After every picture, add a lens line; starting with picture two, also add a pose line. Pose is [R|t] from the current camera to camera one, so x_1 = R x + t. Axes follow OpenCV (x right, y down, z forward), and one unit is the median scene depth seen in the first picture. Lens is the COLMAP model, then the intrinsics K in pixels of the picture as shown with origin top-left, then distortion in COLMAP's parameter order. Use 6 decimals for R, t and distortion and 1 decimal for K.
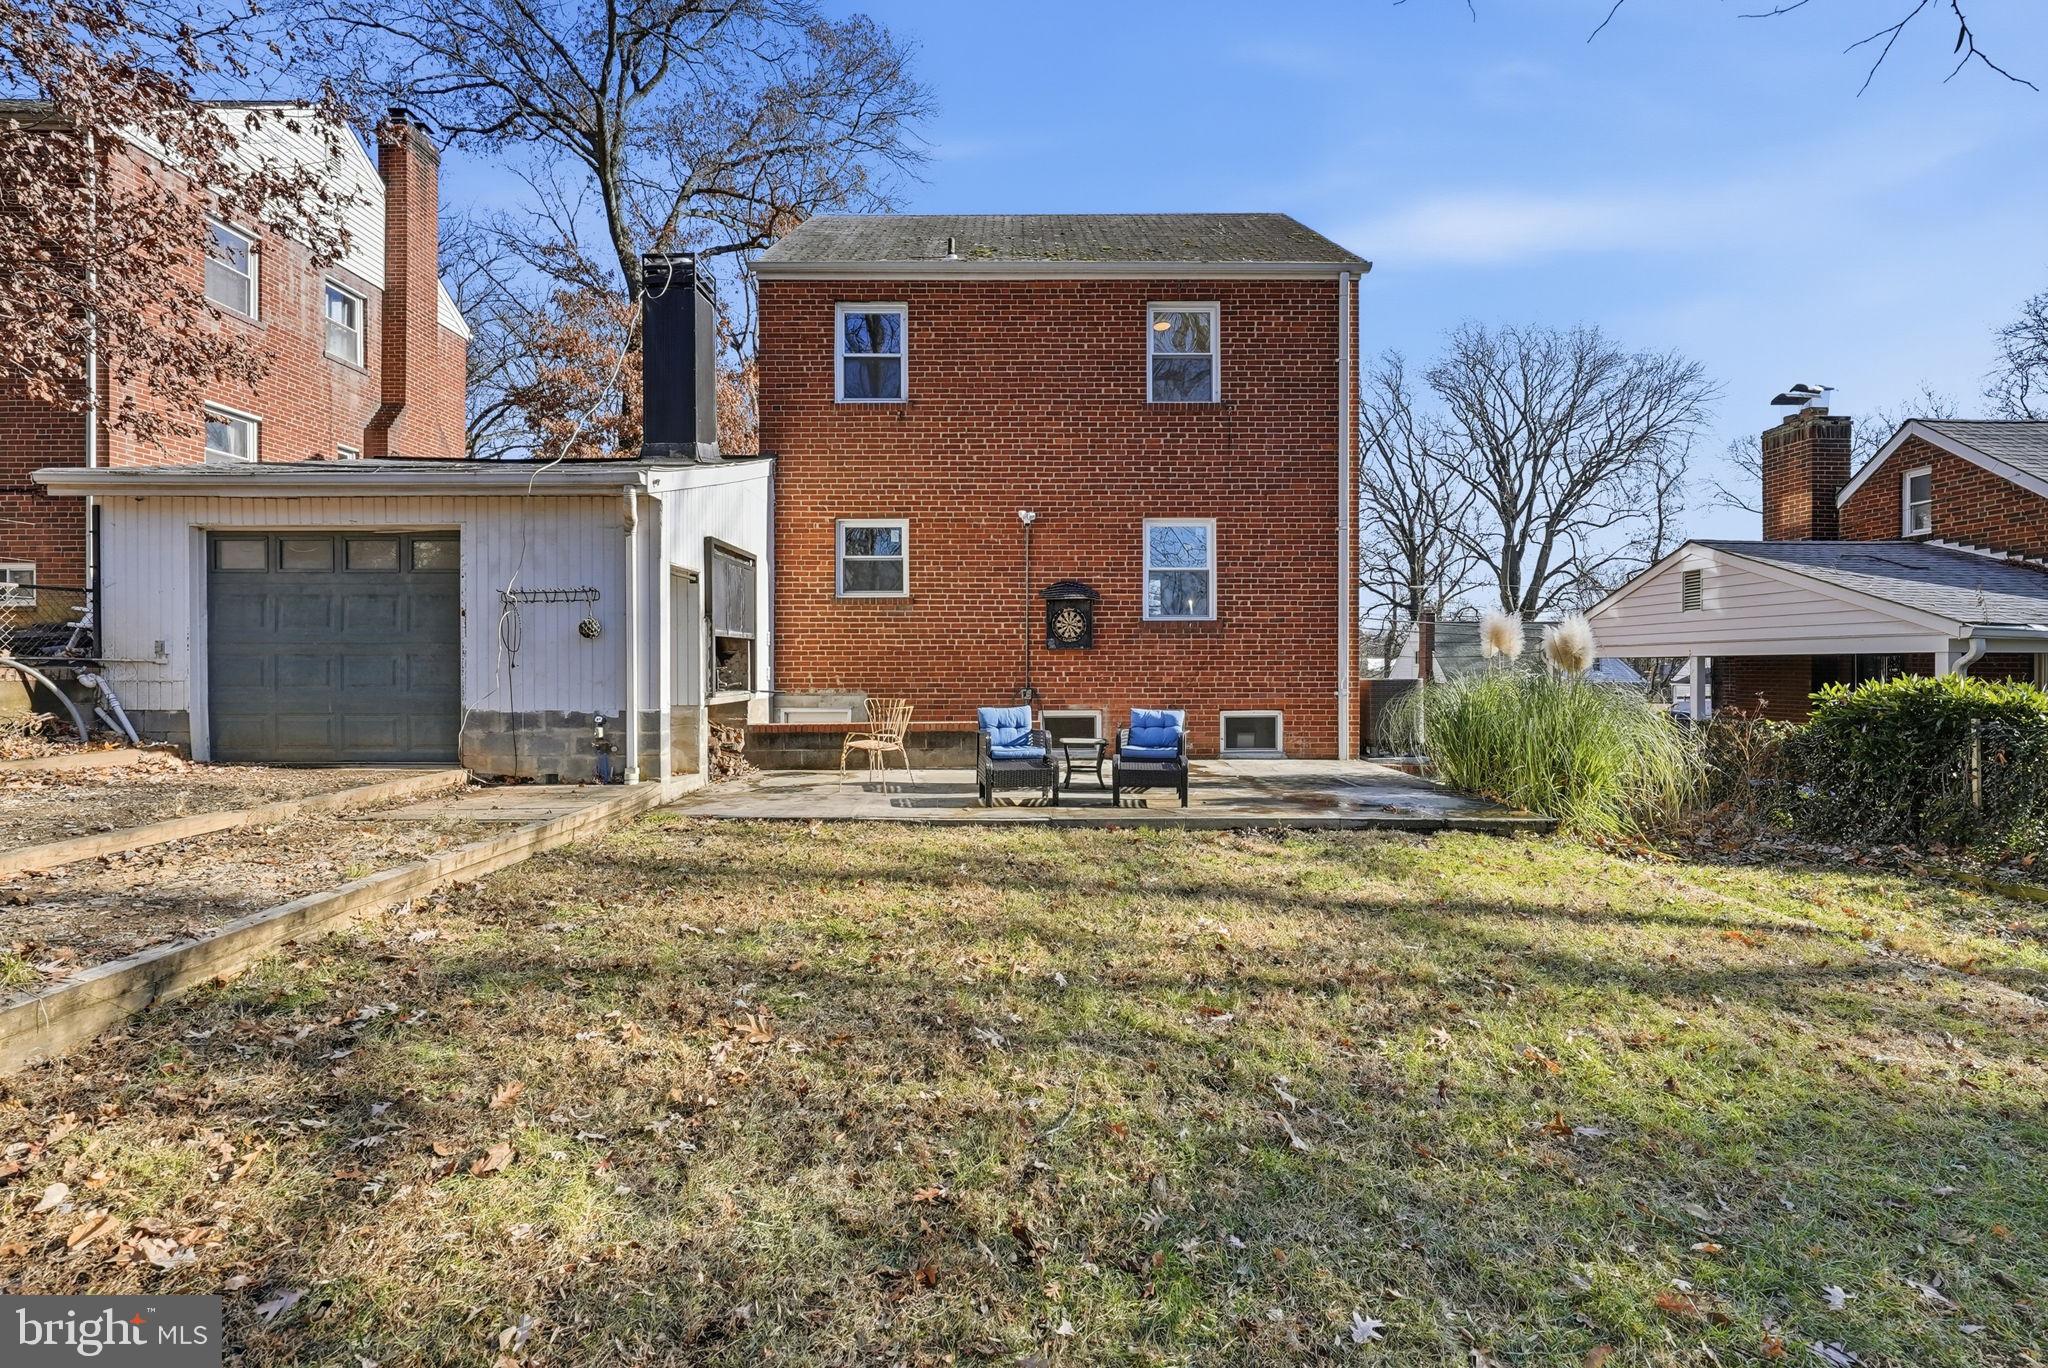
lens RADIAL K [[856.4, 0, 1015.8], [0, 856.4, 669.7], [0, 0, 1]] dist [-0.004389, 0.000568]
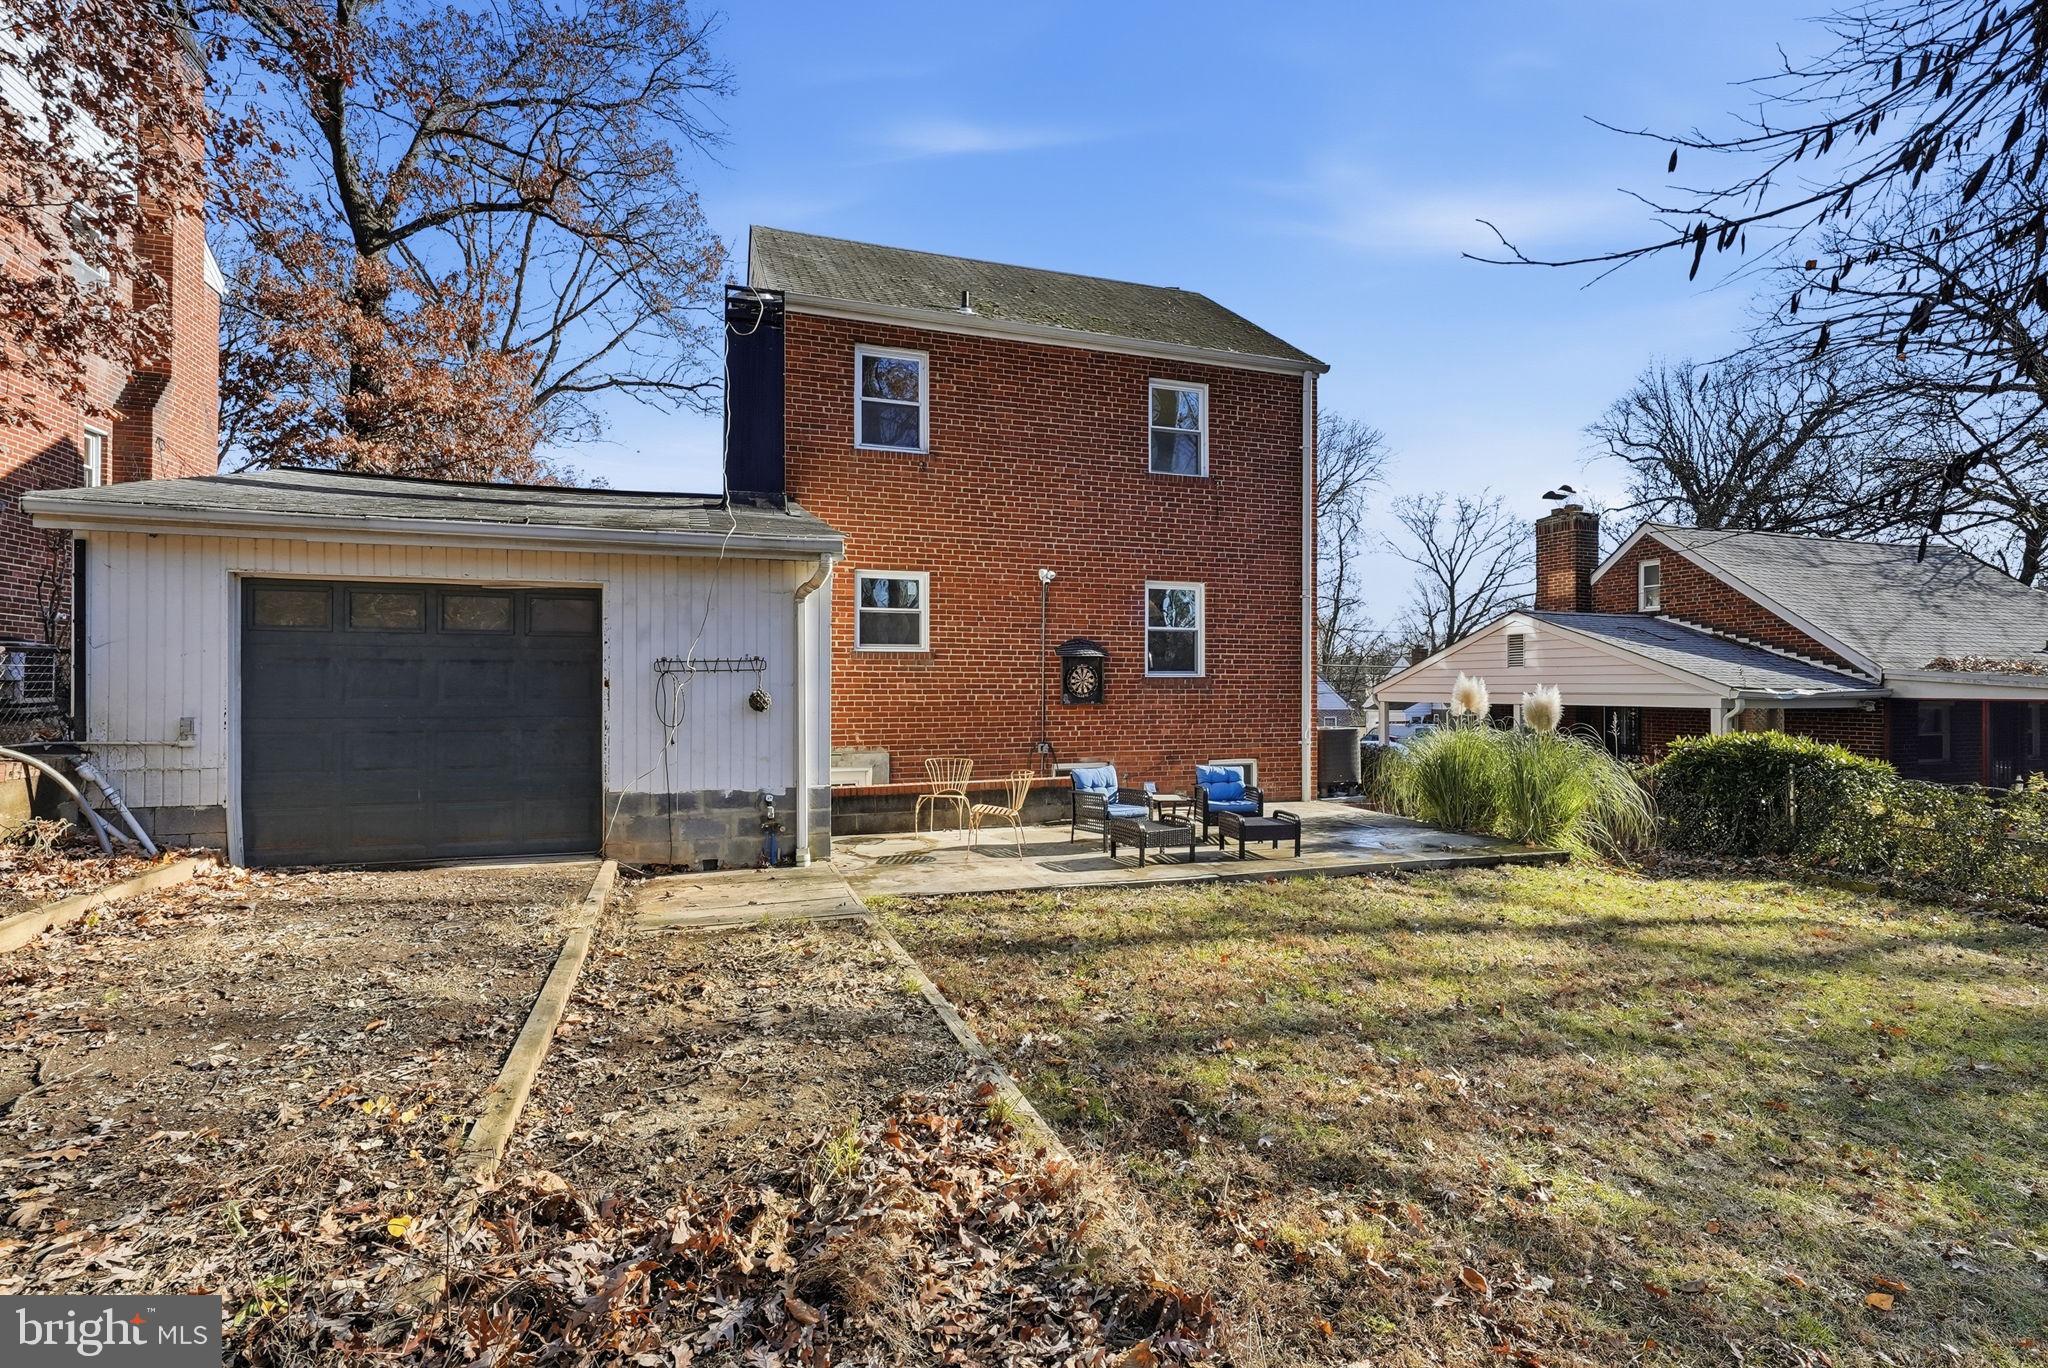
lens RADIAL K [[909.7, 0, 1010.1], [0, 909.7, 686.0], [0, 0, 1]] dist [-0.005262, 0.001734]
pose [[0.950004, 0.002199, 0.312231, -0.363842], [0.000187, 0.999971, -0.007612, -0.037796], [-0.312239, 0.007290, 0.949976, -0.018002]]
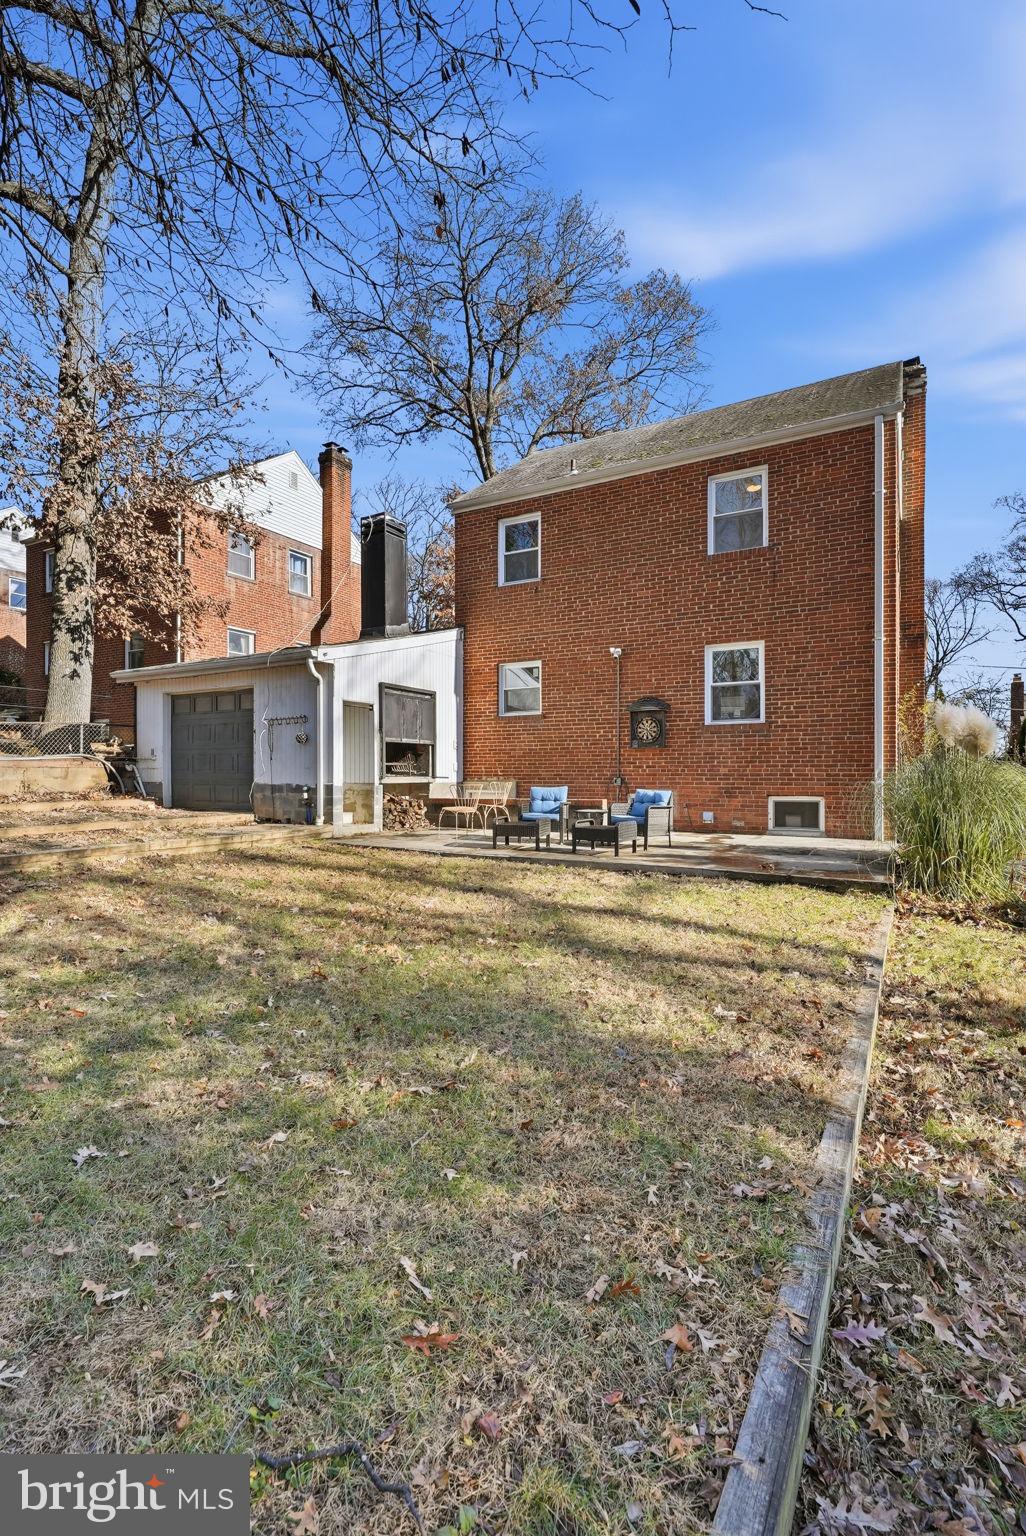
lens RADIAL K [[682.3, 0, 520.5], [0, 682.3, 774.3], [0, 0, 1]] dist [-0.005262, 0.001734]
pose [[0.880204, 0.000070, -0.474595, 0.392849], [-0.002391, 0.999988, -0.004287, 0.022101], [0.474589, 0.004908, 0.880194, -0.031787]]
